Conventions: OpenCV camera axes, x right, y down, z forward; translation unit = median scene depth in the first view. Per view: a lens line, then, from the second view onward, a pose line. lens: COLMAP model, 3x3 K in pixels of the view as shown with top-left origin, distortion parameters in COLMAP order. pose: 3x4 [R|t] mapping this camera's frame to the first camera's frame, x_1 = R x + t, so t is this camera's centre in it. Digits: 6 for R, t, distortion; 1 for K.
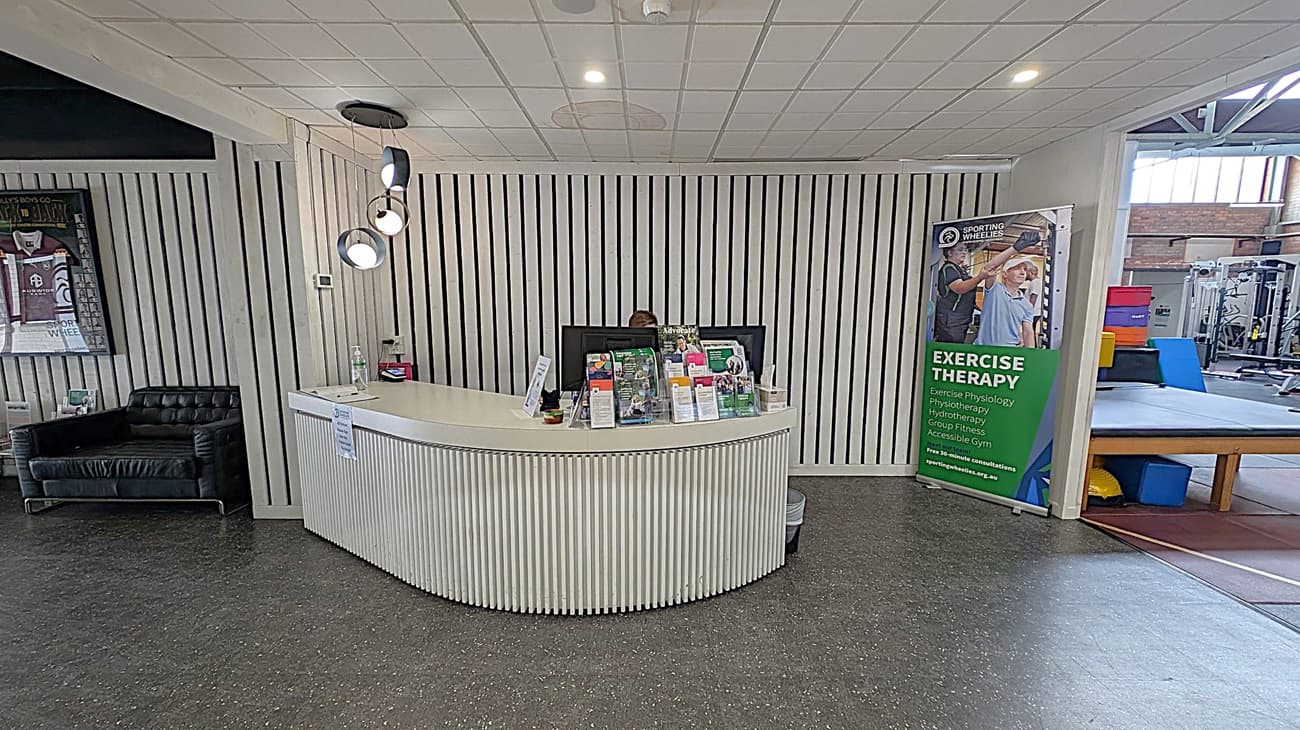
lens RADIAL K [[487.5, 0, 646.6], [0, 487.5, 365.0], [0, 0, 1]] dist [-0.000060, -0.000809]
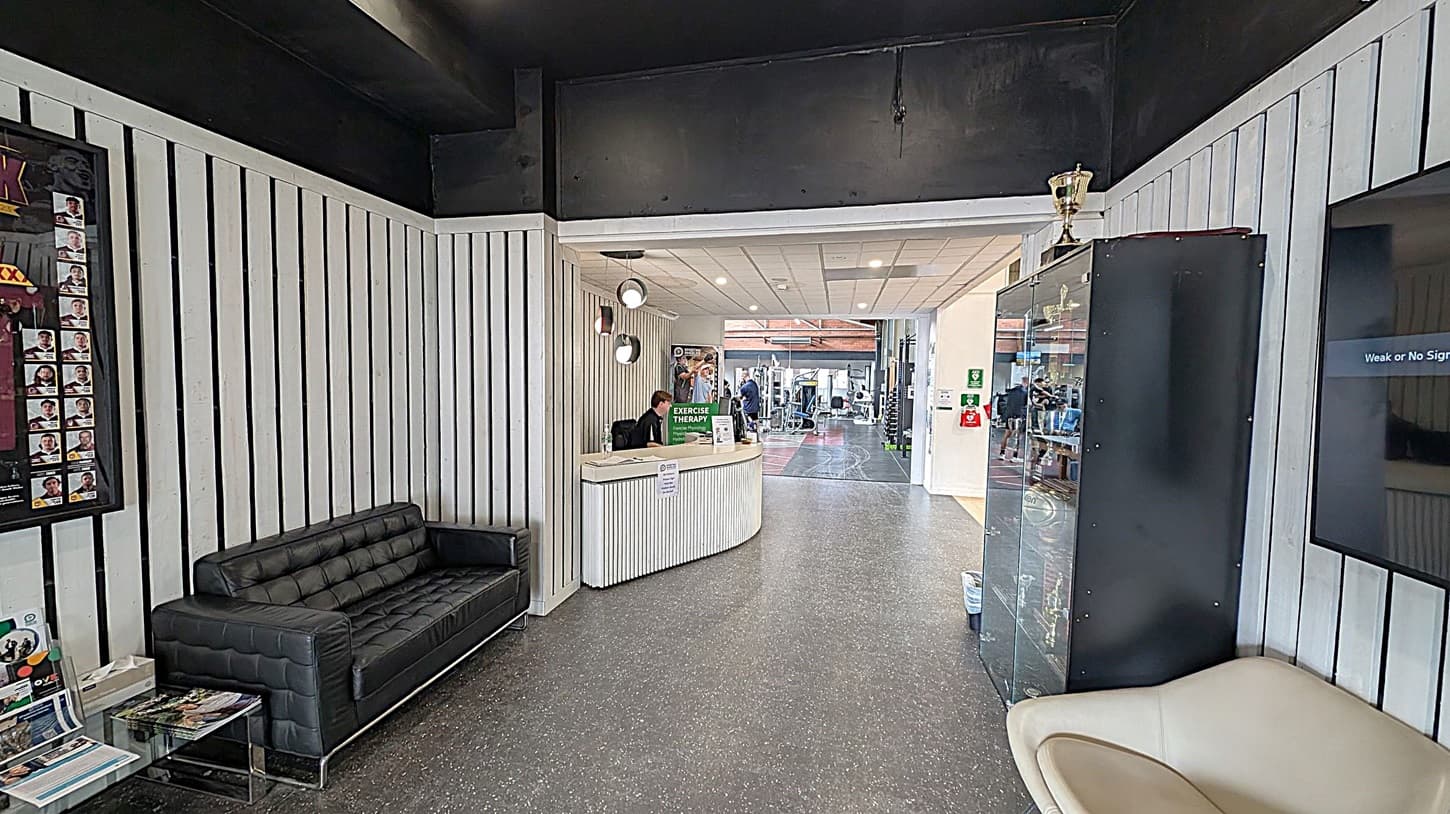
lens RADIAL K [[507.7, 0, 745.9], [0, 507.7, 403.1], [0, 0, 1]] dist [-0.000179, -0.000114]
pose [[0.194634, -0.043648, 0.979904, -1.481742], [0.111744, 0.993492, 0.022058, -0.066231], [-0.974490, 0.105205, 0.198245, 0.332684]]
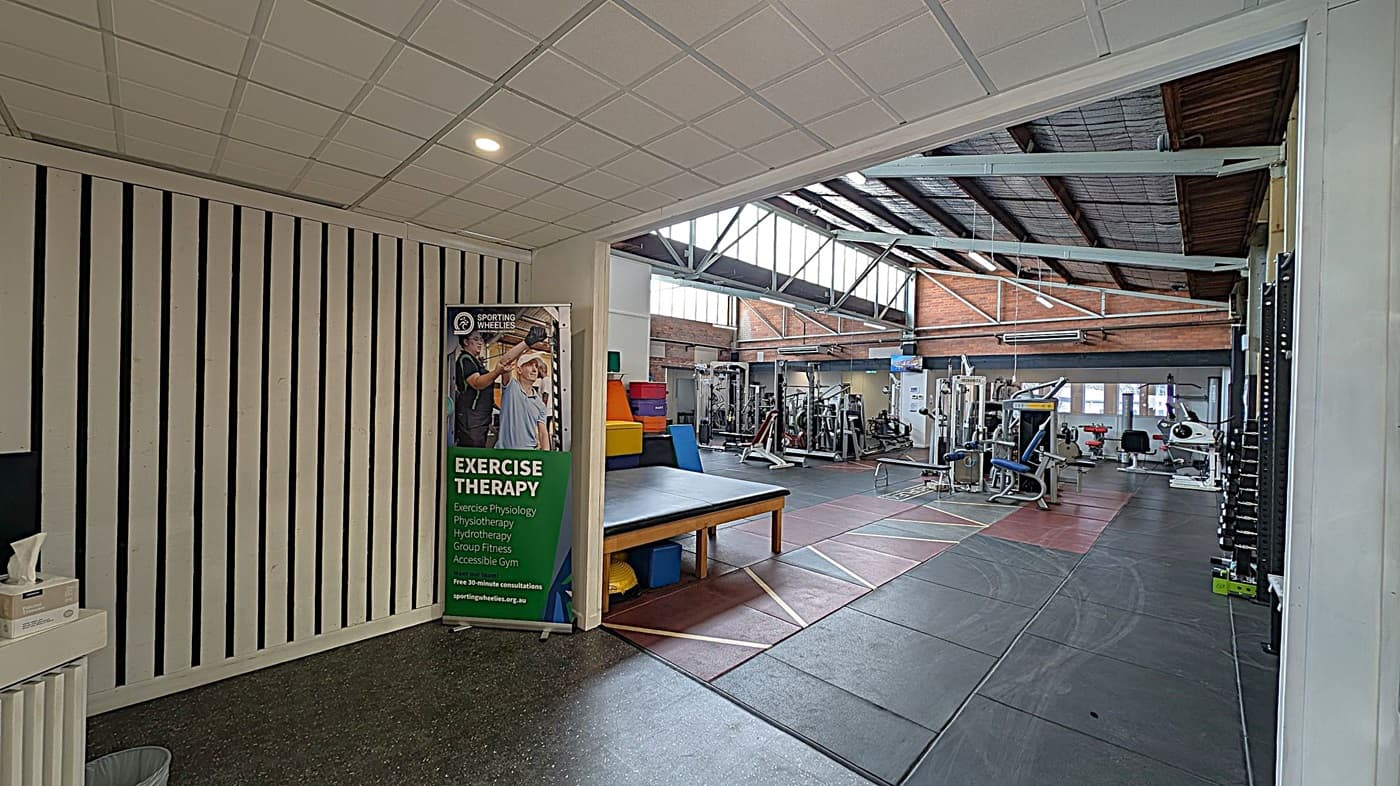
lens RADIAL K [[532.2, 0, 686.6], [0, 532.2, 392.1], [0, 0, 1]] dist [0.001193, -0.000198]
pose [[0.693567, 0.015506, 0.720225, 0.230384], [0.069236, 0.993705, -0.088067, -0.035678], [-0.717057, 0.110946, 0.688128, 0.098400]]
